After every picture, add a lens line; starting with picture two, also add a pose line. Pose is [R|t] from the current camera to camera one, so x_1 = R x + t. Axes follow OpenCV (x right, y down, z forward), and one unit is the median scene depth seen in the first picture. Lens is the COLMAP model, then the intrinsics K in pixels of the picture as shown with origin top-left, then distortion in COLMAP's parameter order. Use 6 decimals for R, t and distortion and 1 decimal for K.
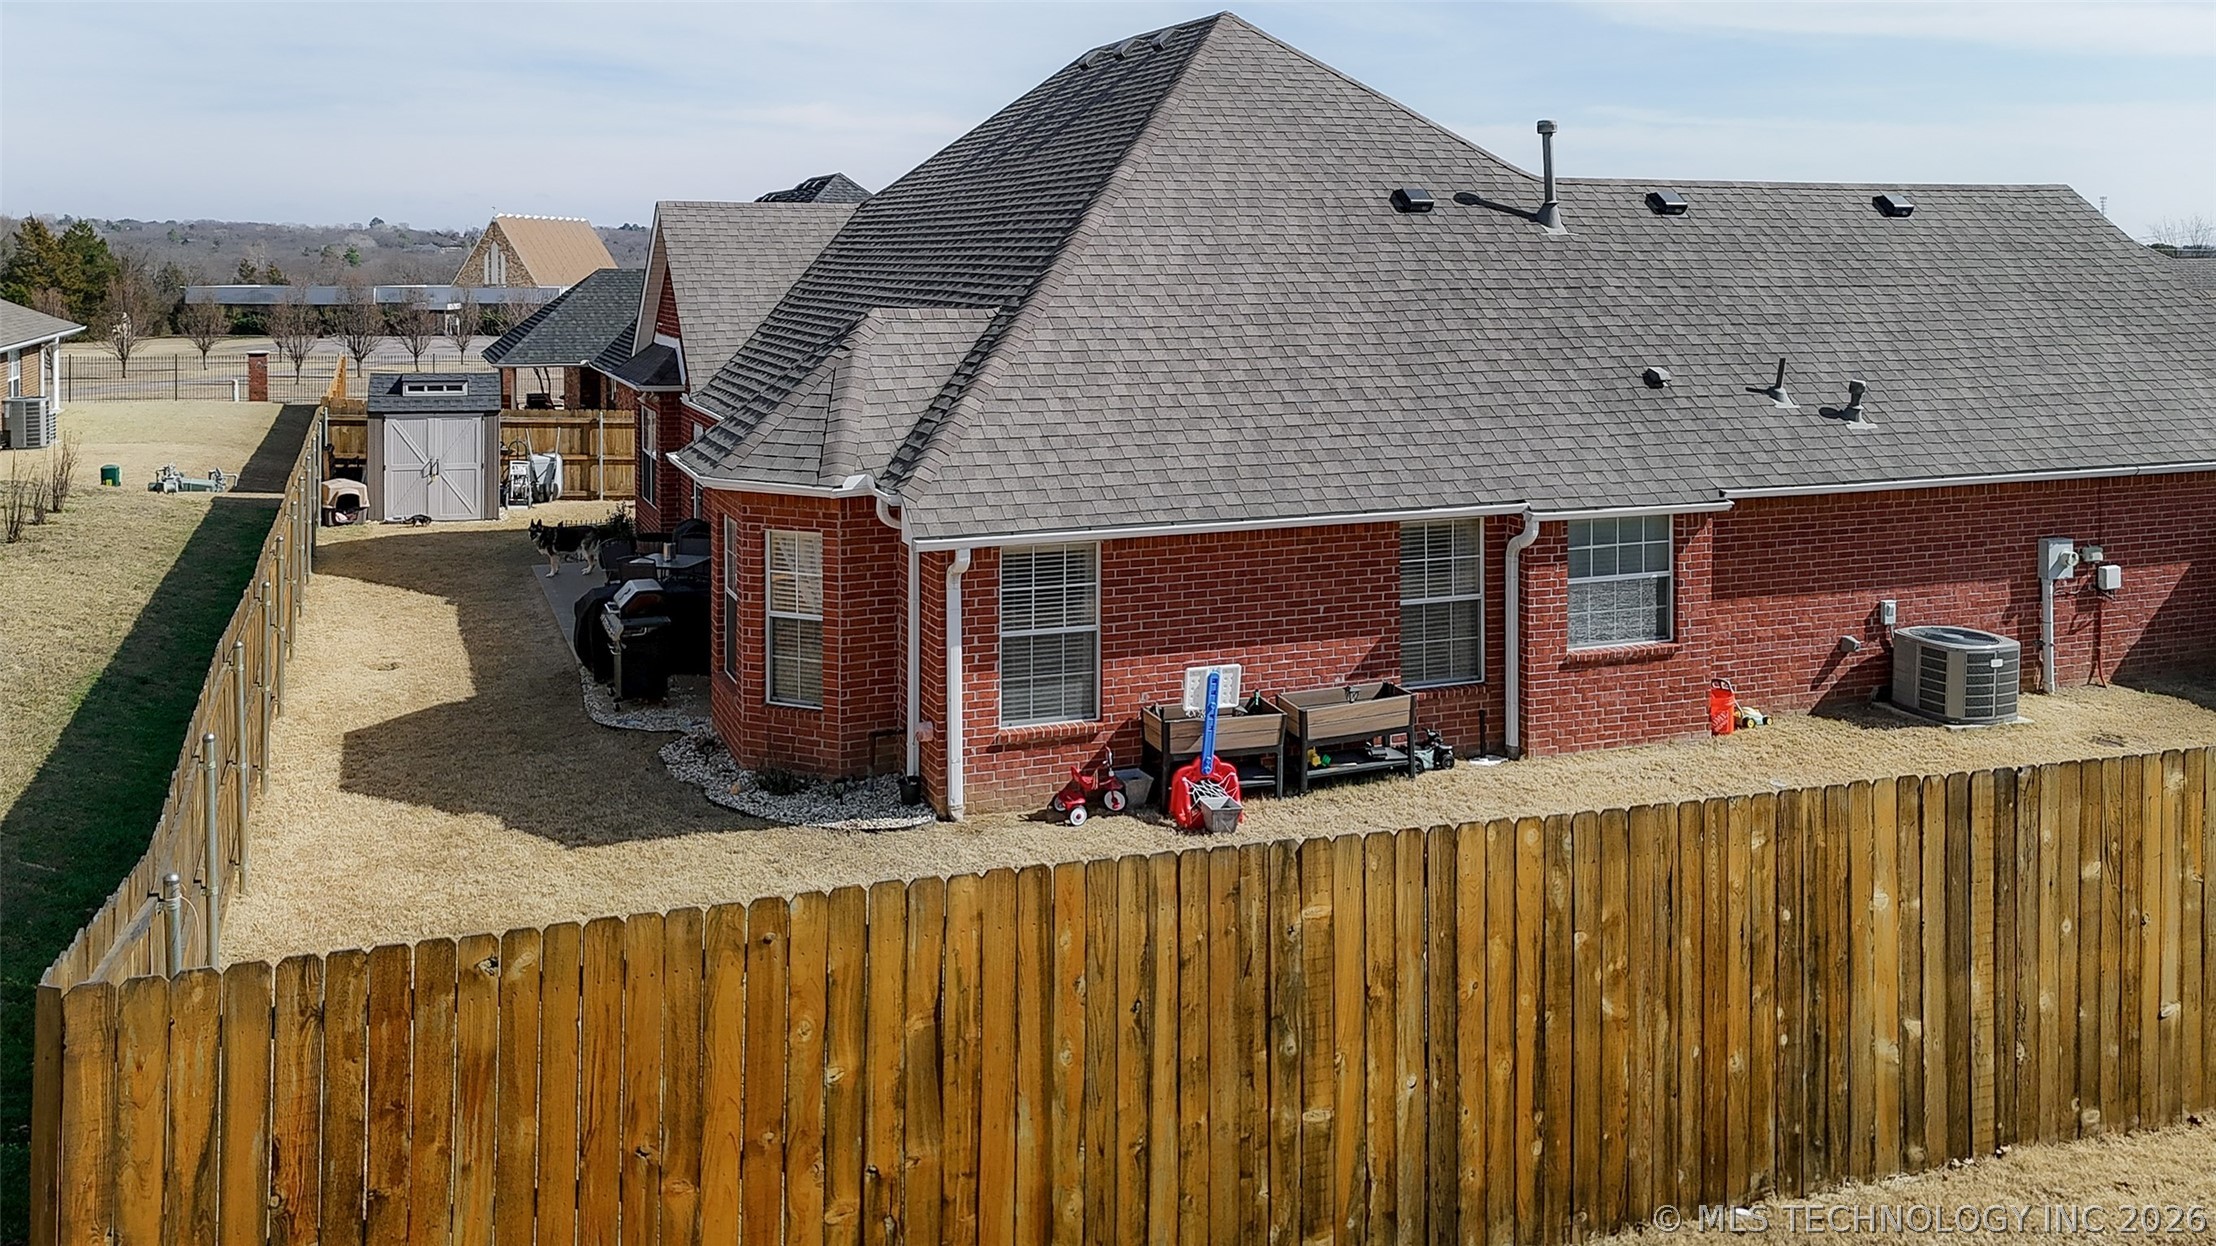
lens RADIAL K [[1681.0, 0, 999.9], [0, 1681.0, 618.7], [0, 0, 1]] dist [0.093407, -0.117554]
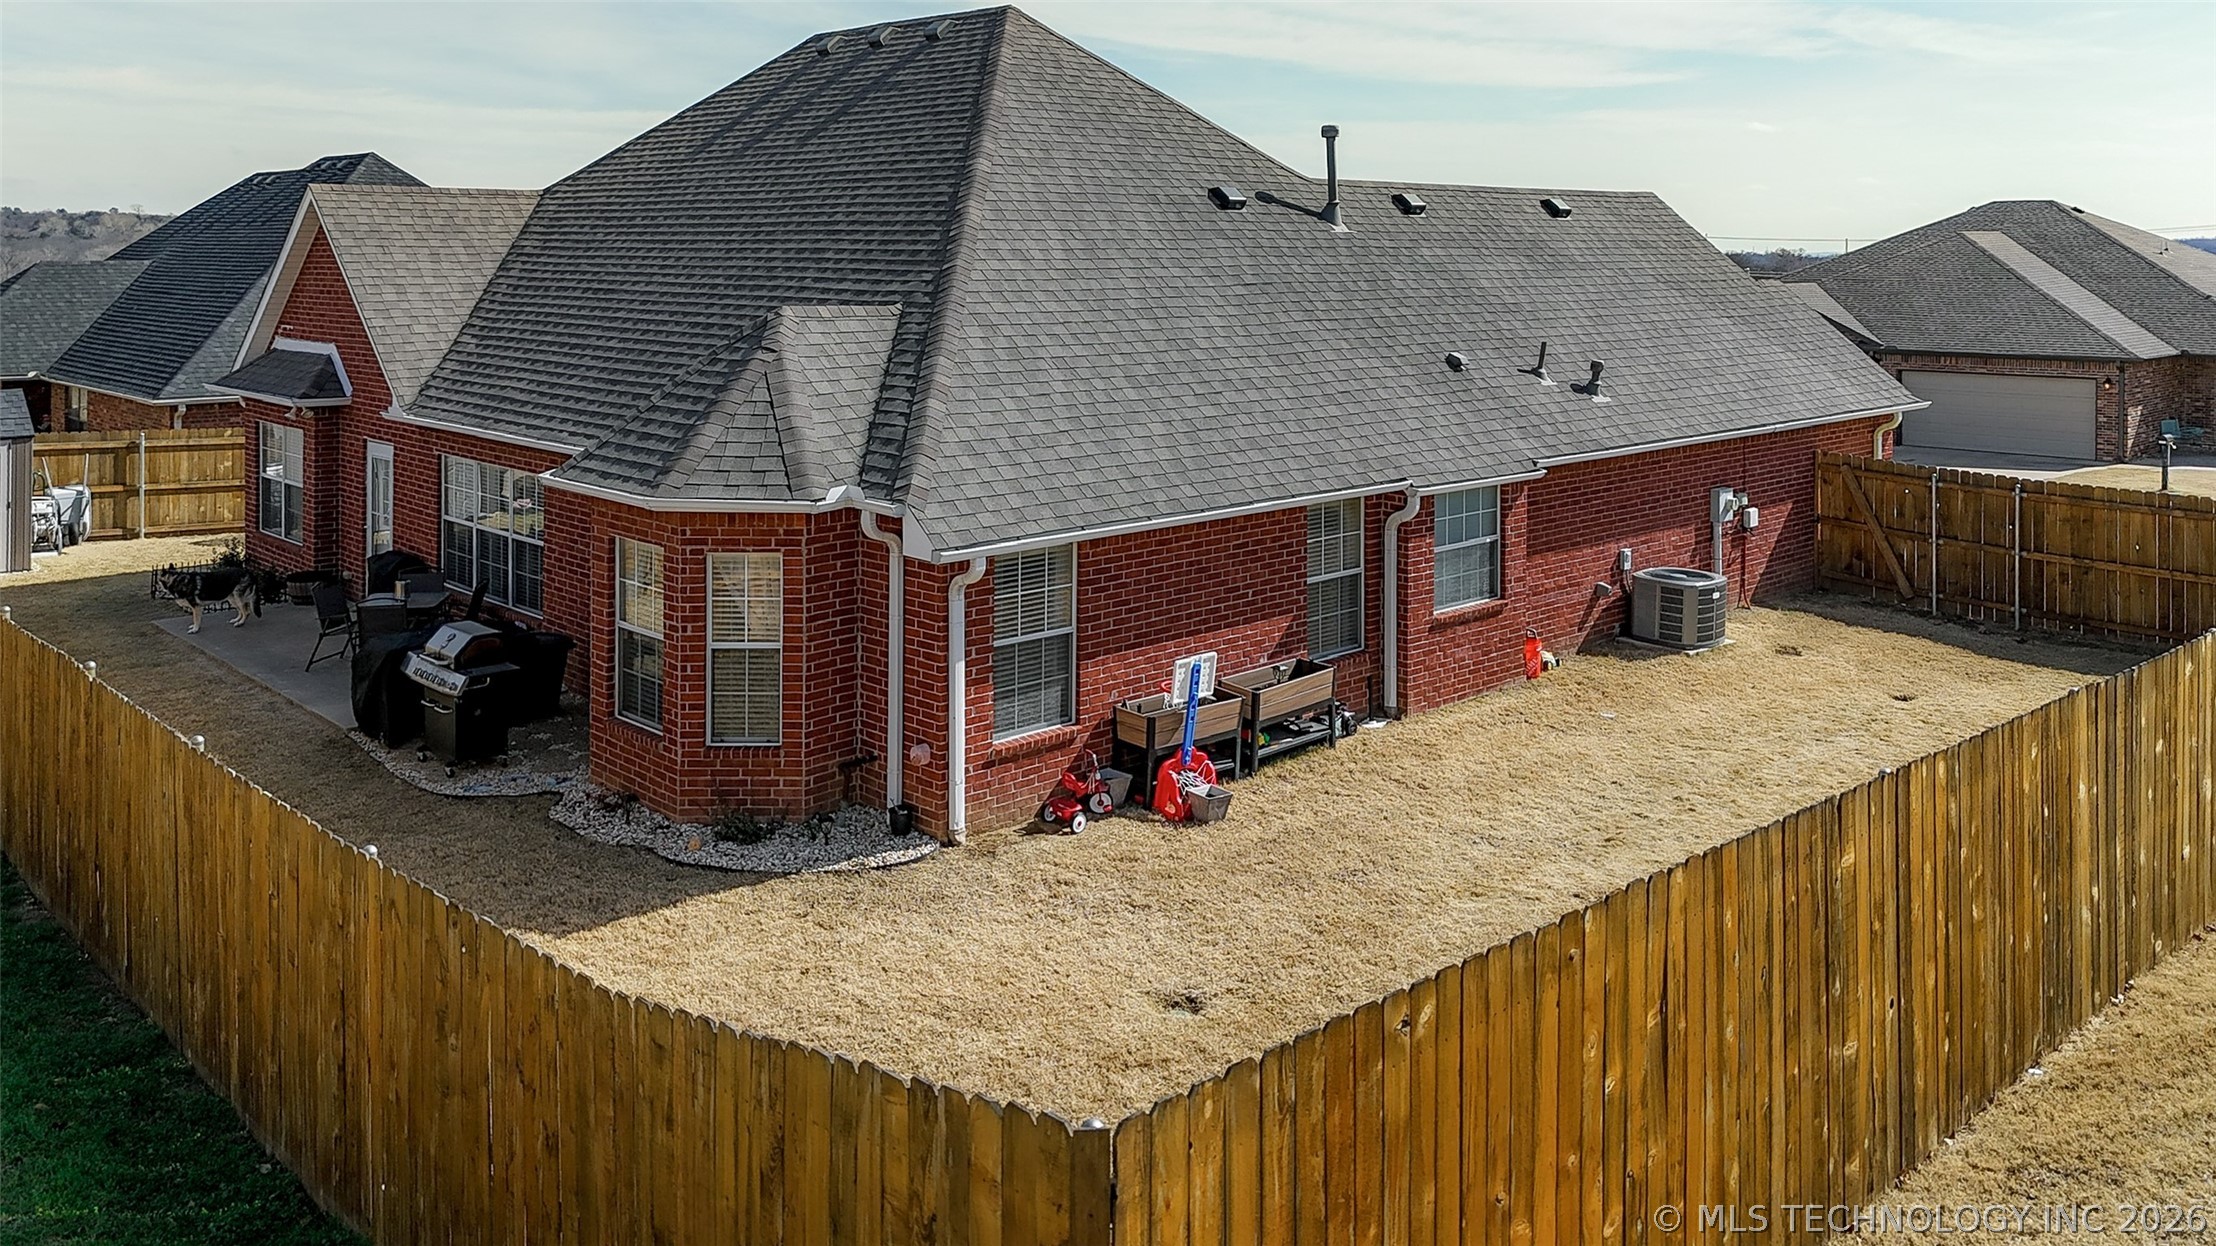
lens RADIAL K [[1702.9, 0, 1111.4], [0, 1702.9, 596.6], [0, 0, 1]] dist [0.091143, -0.107770]
pose [[0.919787, -0.079117, 0.384359, -0.289713], [0.083076, 0.996523, 0.006321, -0.017271], [-0.383523, 0.026117, 0.923162, 0.072057]]
